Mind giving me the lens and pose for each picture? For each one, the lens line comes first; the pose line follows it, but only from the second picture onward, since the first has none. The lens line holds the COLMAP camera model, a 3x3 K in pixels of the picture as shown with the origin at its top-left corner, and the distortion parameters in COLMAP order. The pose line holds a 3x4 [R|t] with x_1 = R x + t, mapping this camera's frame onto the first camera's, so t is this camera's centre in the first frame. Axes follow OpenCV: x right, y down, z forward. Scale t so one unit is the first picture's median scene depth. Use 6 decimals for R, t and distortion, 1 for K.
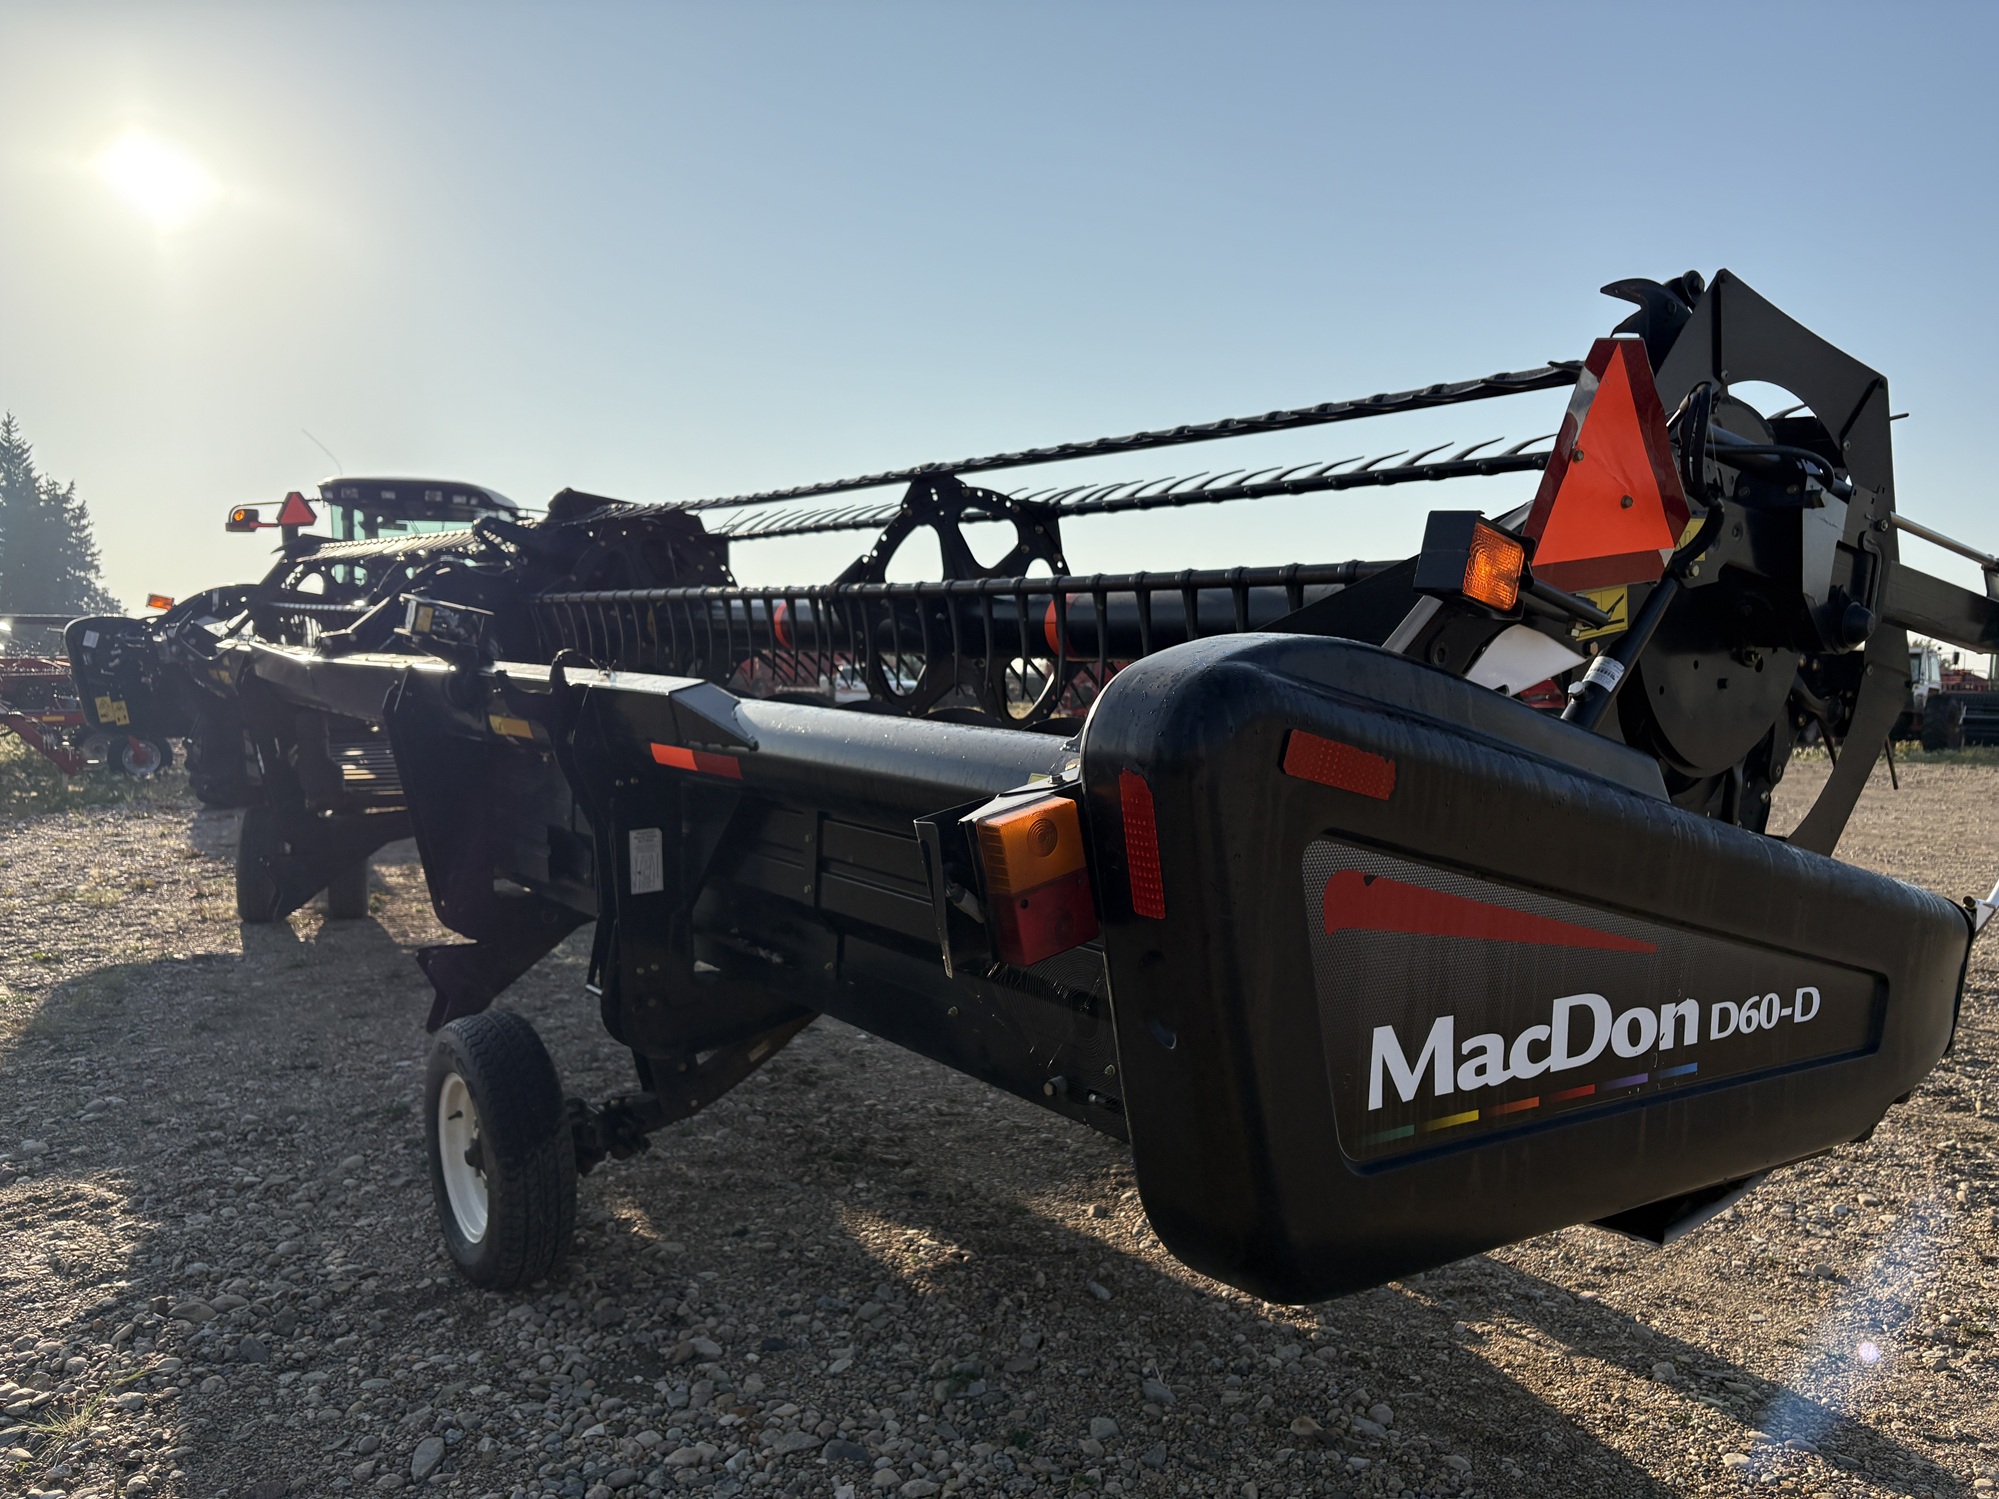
lens RADIAL K [[1494.4, 0, 996.4], [0, 1494.4, 738.6], [0, 0, 1]] dist [0.066049, -0.072065]
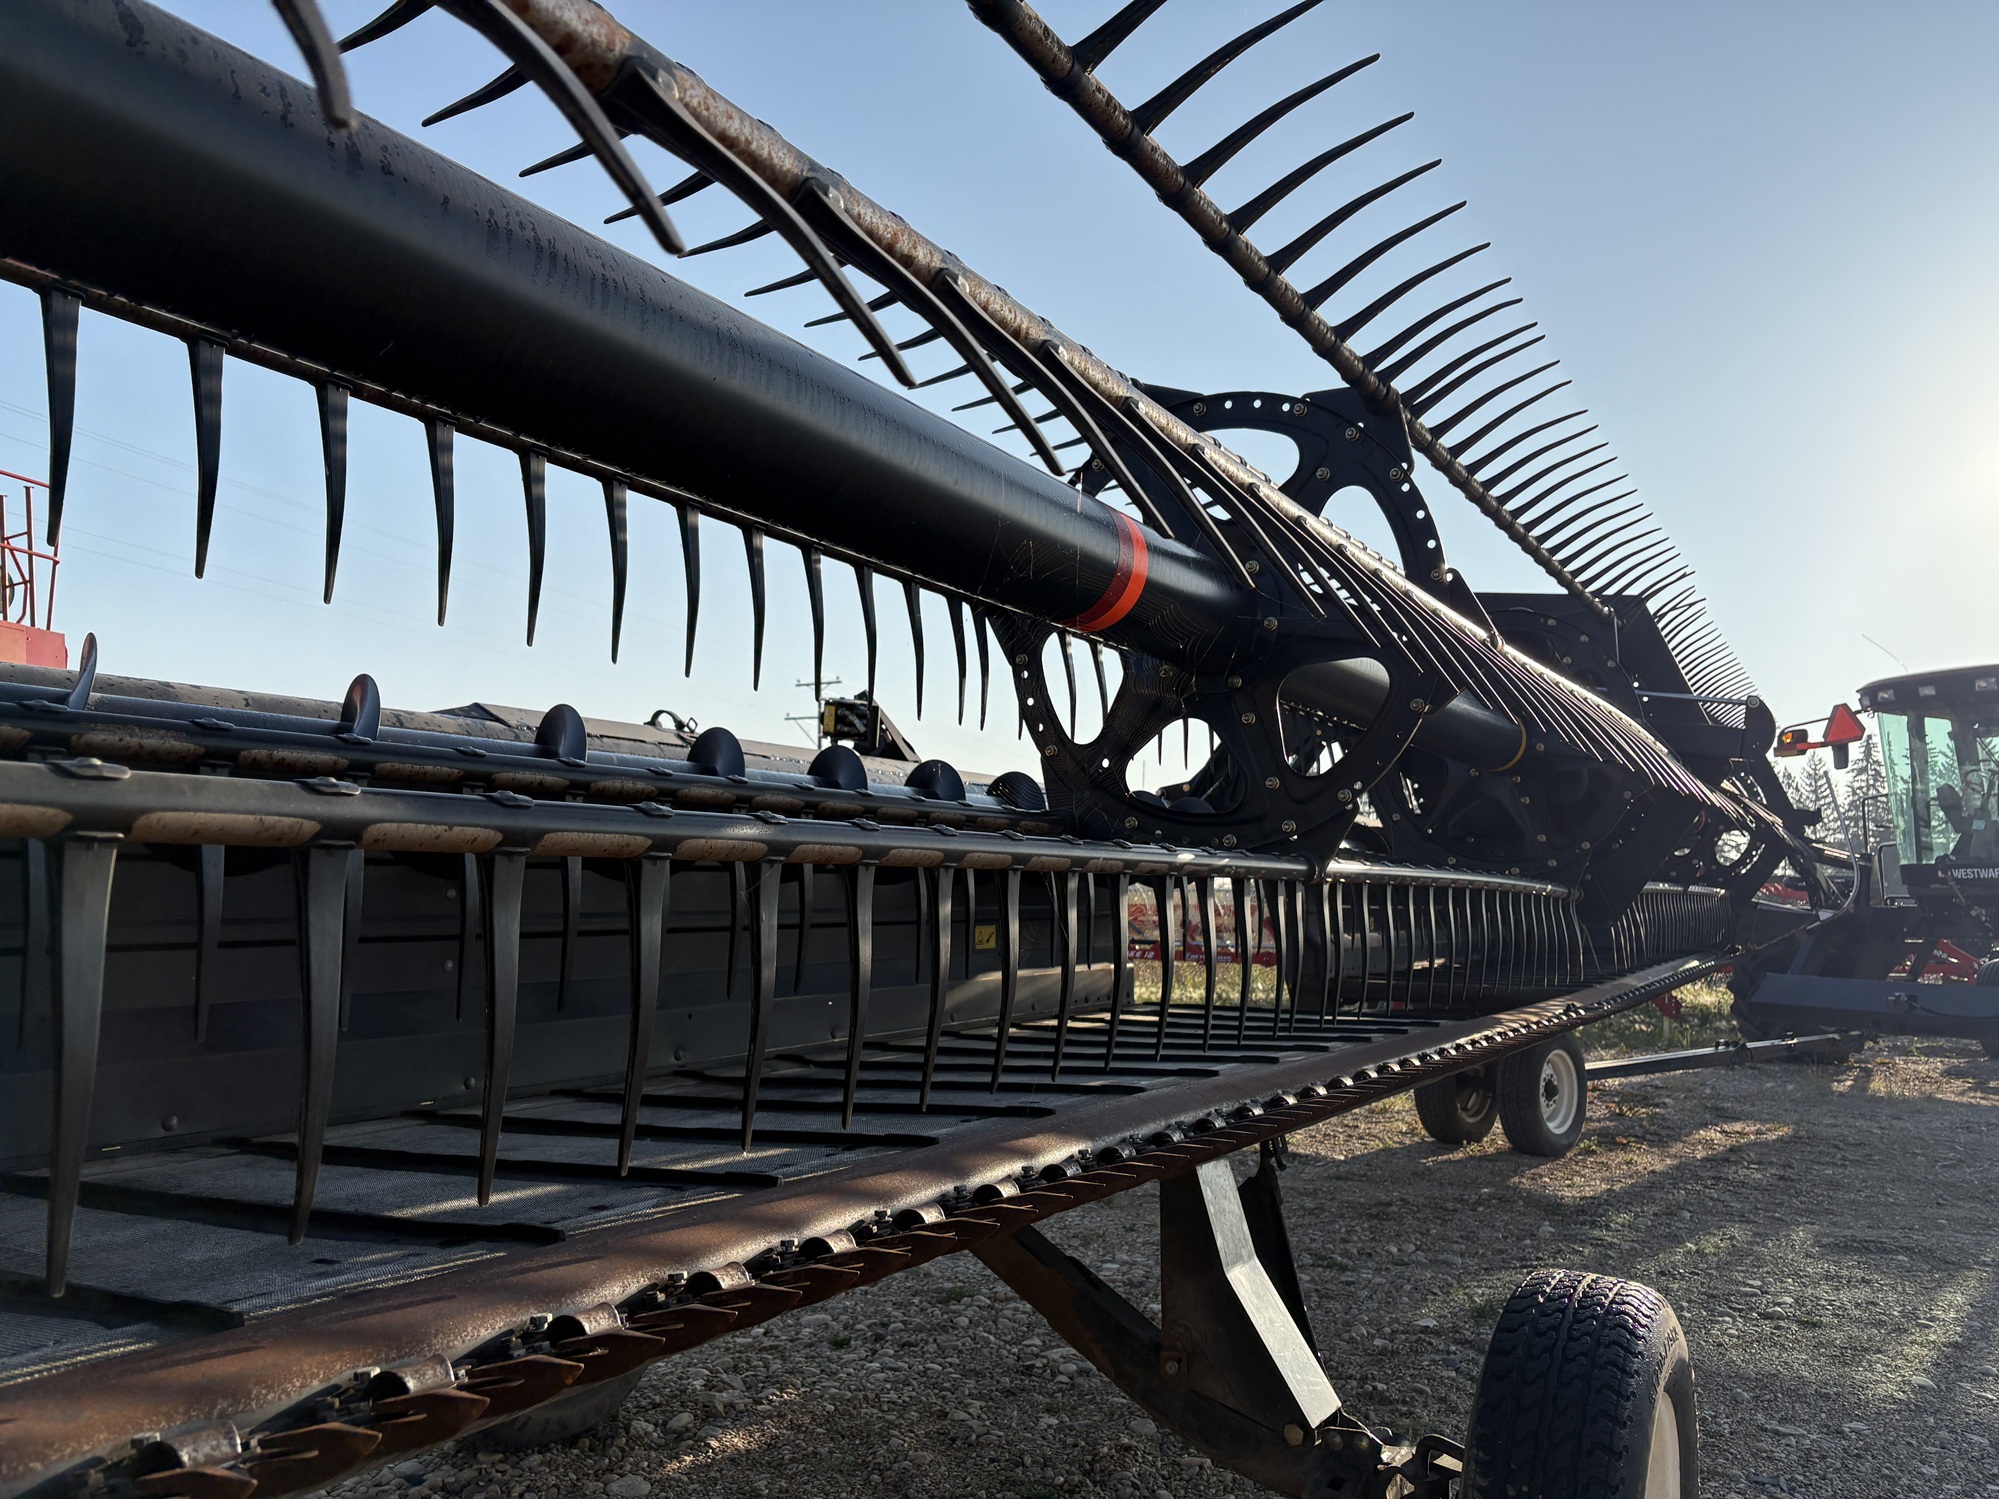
lens RADIAL K [[1494.4, 0, 996.4], [0, 1494.4, 738.6], [0, 0, 1]] dist [0.066049, -0.072065]
pose [[0.387389, -0.118108, -0.914319, 1.027322], [-0.058733, 0.986583, -0.152328, 0.136675], [0.920043, 0.112711, 0.375255, 1.506636]]
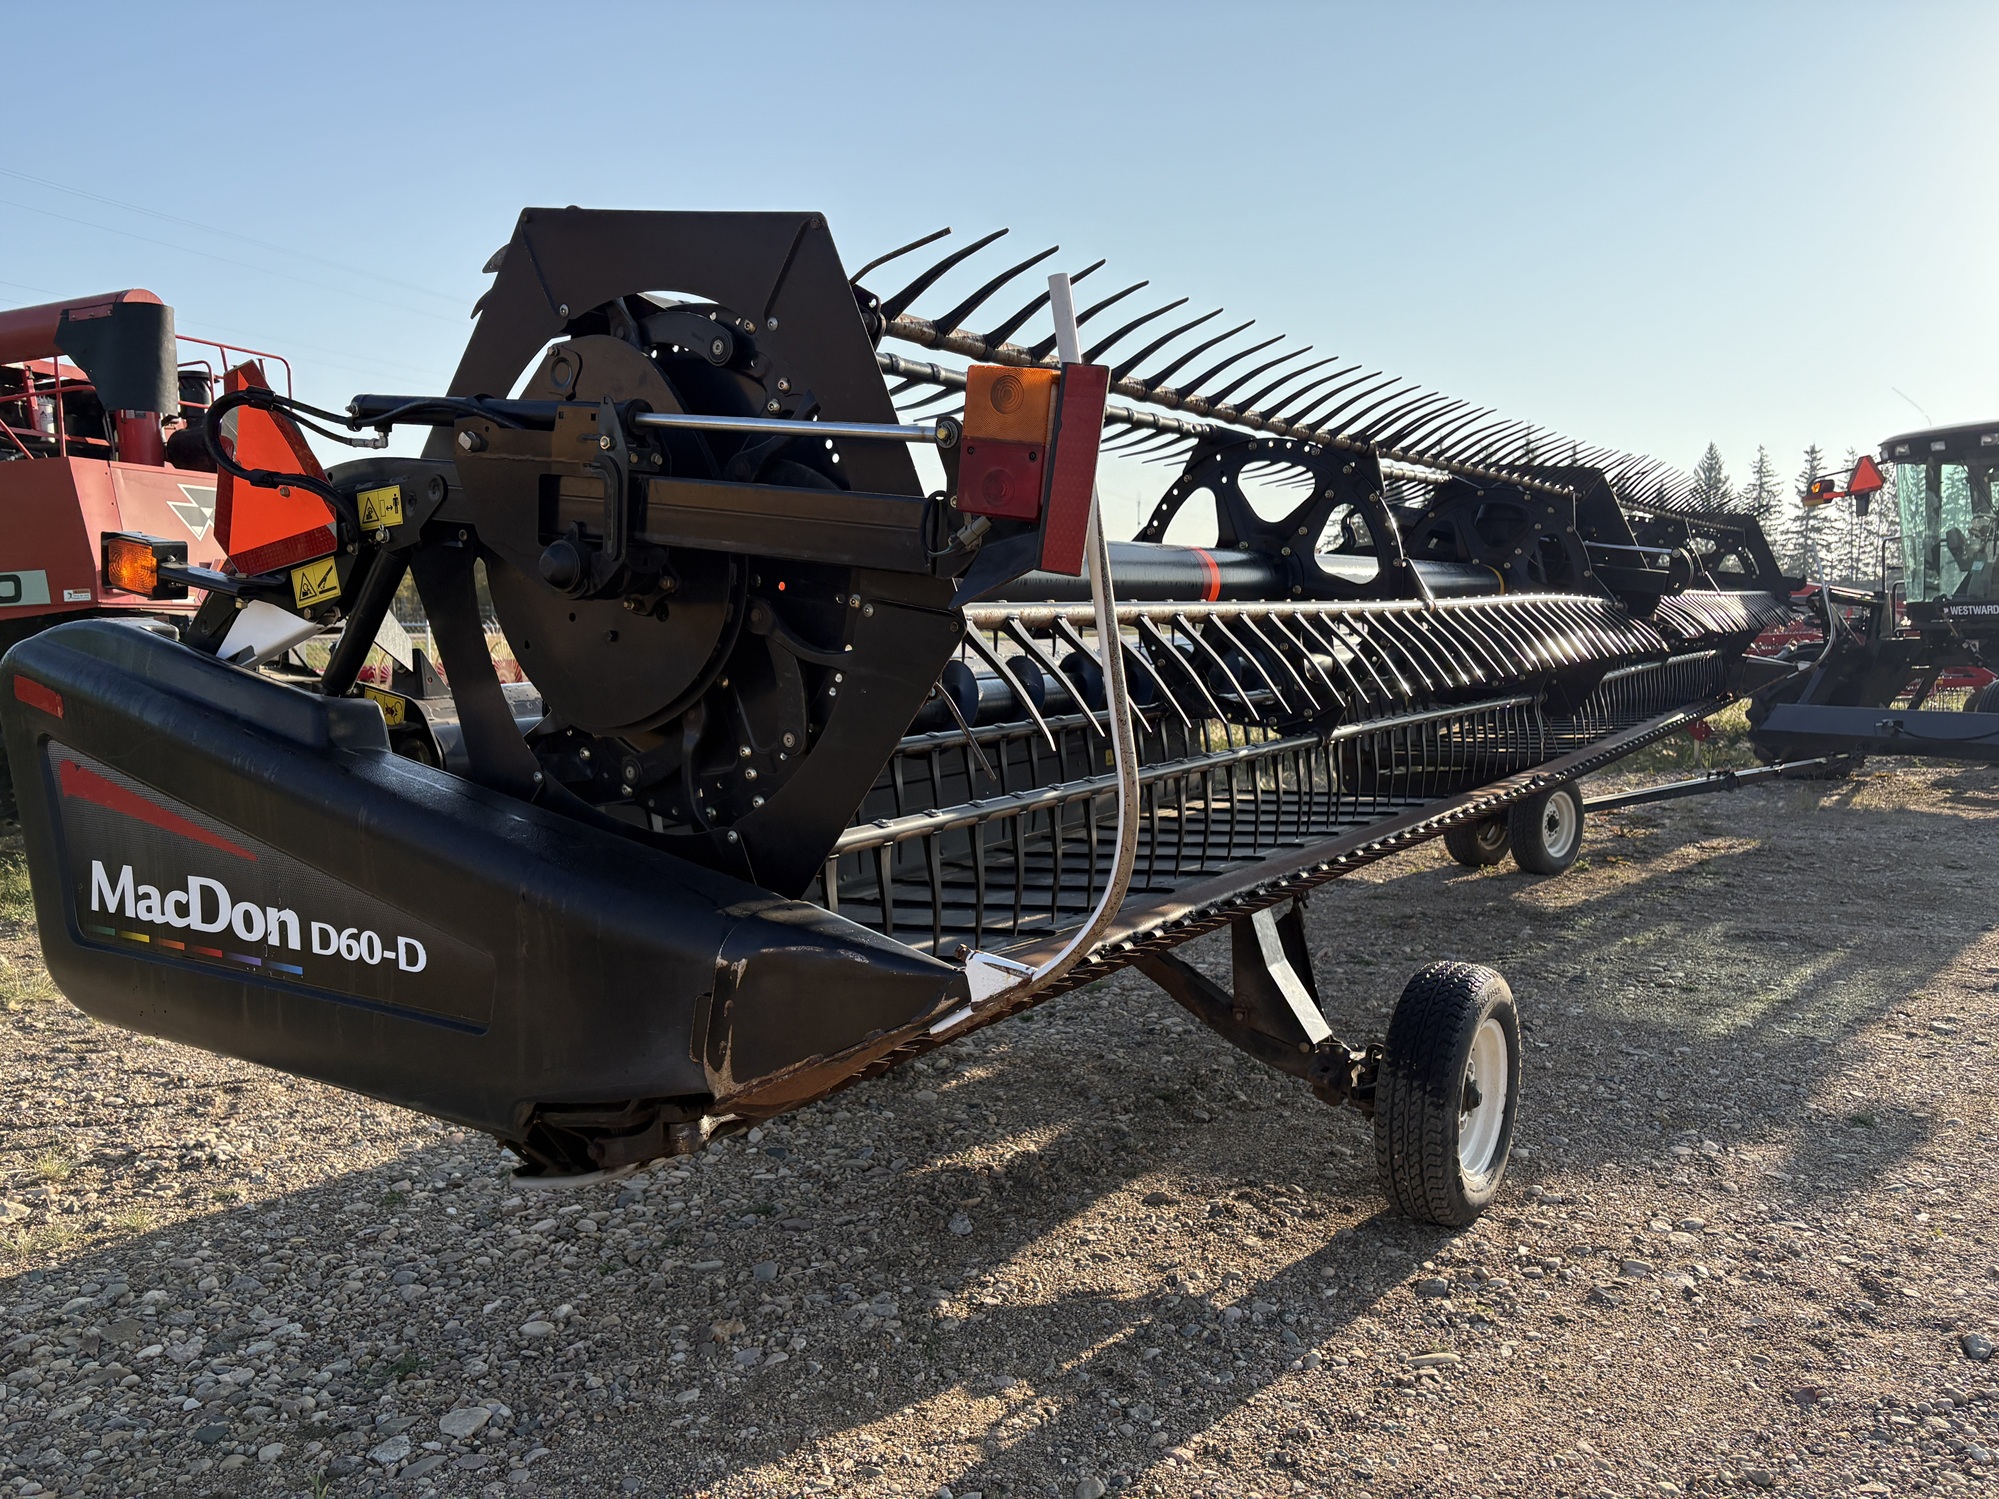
lens RADIAL K [[1505.7, 0, 1039.5], [0, 1505.7, 759.0], [0, 0, 1]] dist [0.079155, -0.093440]
pose [[0.362932, 0.049701, -0.930489, 1.768765], [-0.023645, 0.998746, 0.044124, -0.010850], [0.931516, 0.005987, 0.363652, 1.110405]]
